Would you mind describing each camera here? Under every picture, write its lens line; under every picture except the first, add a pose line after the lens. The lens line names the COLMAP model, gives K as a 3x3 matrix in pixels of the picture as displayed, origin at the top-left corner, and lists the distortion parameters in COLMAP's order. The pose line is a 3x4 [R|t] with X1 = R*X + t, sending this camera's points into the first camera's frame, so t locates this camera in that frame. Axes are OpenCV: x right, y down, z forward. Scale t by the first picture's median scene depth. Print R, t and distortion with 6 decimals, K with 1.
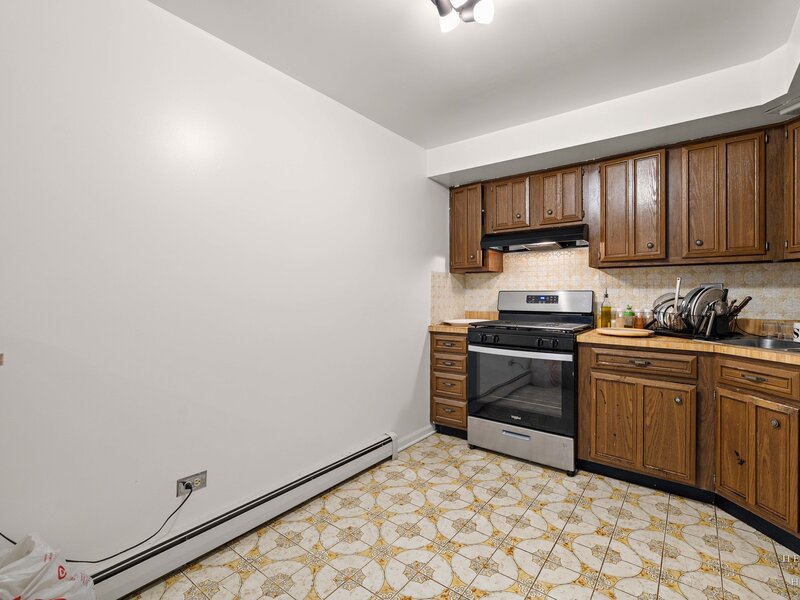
lens RADIAL K [[382.6, 0, 401.2], [0, 382.6, 294.1], [0, 0, 1]] dist [-0.000774, -0.000087]
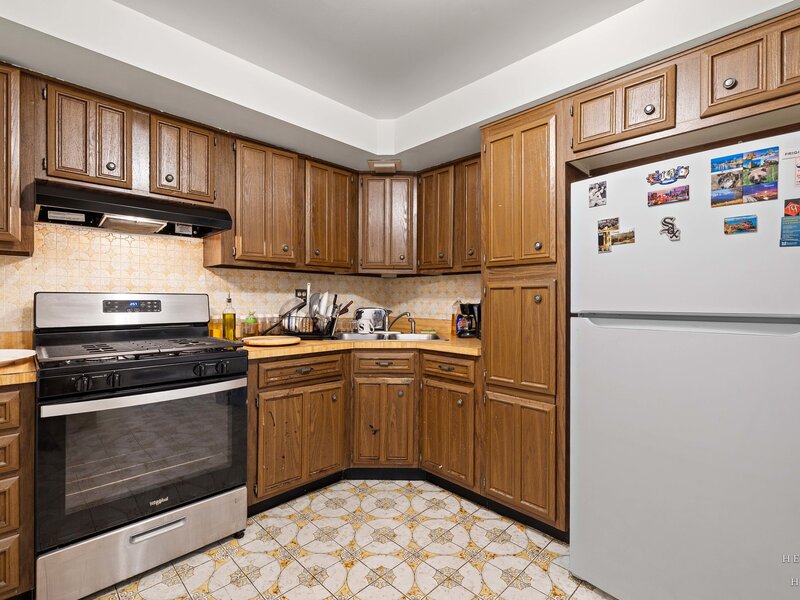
lens RADIAL K [[380.3, 0, 398.7], [0, 380.3, 297.6], [0, 0, 1]] dist [-0.000509, -0.000014]
pose [[0.131167, 0.002124, 0.991358, -0.280203], [-0.004907, 0.999987, -0.001494, -0.002684], [-0.991348, -0.004669, 0.131175, 0.610971]]
